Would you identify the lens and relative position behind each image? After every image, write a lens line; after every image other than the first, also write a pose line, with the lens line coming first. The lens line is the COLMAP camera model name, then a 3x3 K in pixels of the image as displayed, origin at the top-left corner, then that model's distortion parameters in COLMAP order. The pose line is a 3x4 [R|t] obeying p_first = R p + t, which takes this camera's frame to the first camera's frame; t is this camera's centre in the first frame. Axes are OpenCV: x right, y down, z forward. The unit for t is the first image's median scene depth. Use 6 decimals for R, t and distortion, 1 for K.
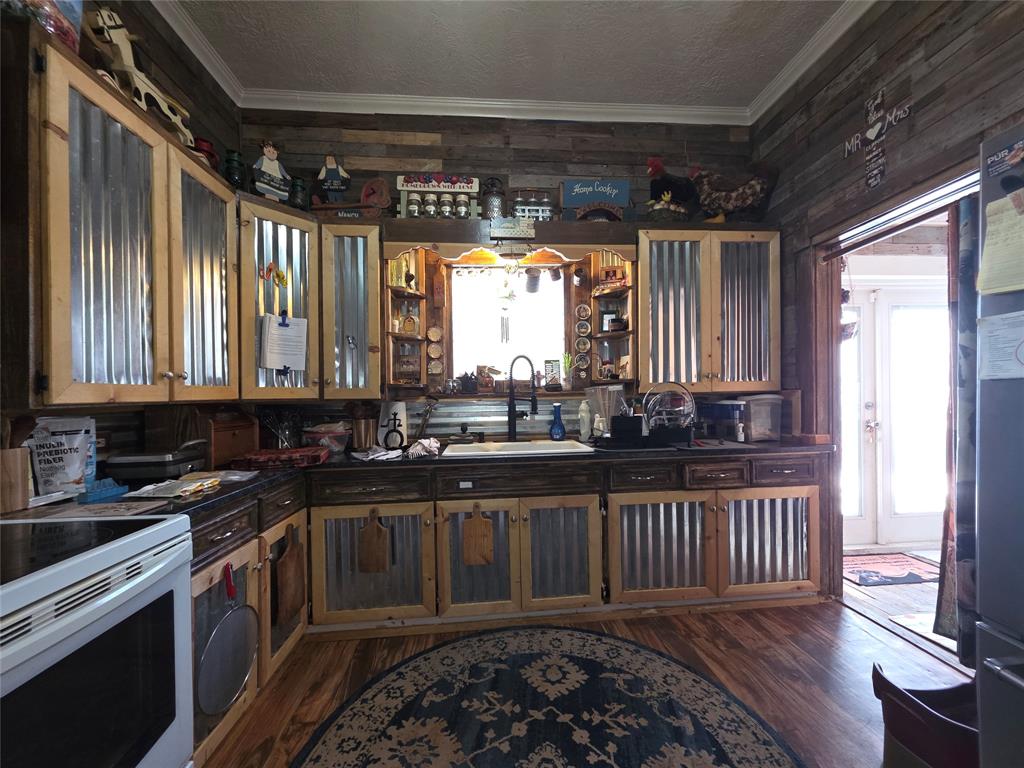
lens RADIAL K [[409.6, 0, 512.8], [0, 409.6, 395.5], [0, 0, 1]] dist [0.004779, -0.002259]
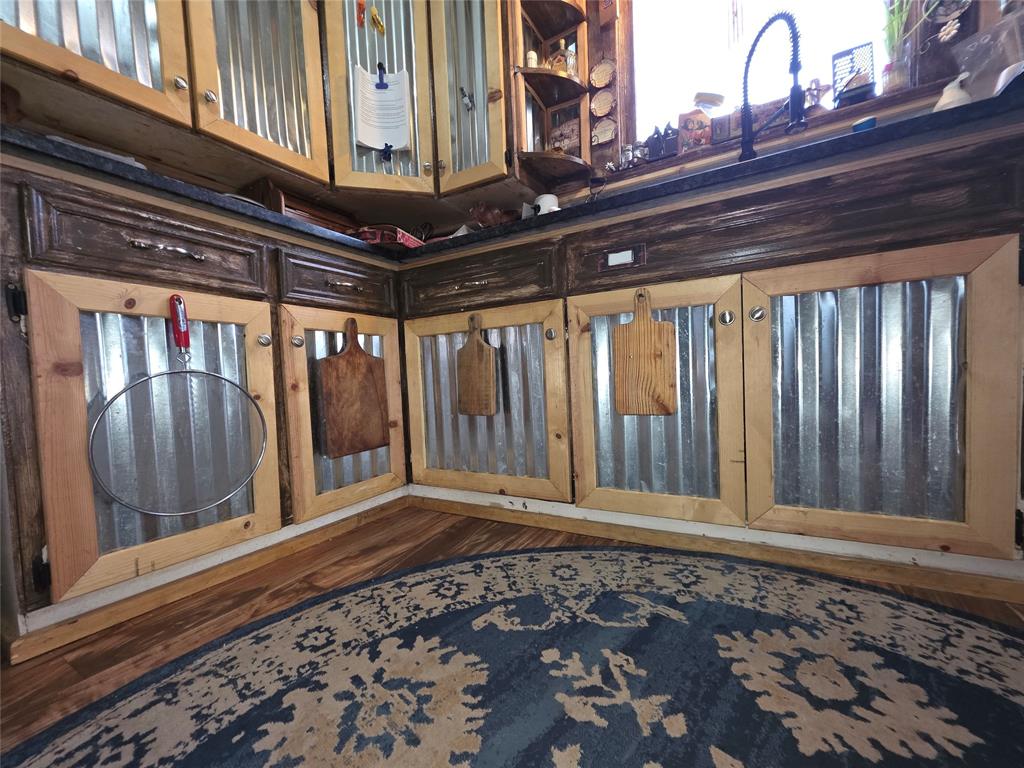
lens RADIAL K [[409.6, 0, 512.8], [0, 409.6, 395.5], [0, 0, 1]] dist [0.004779, -0.002259]
pose [[0.820268, 0.012261, -0.571848, 0.081159], [0.029003, 0.997593, 0.062992, 0.422087], [0.571244, -0.068256, 0.817938, 0.601070]]
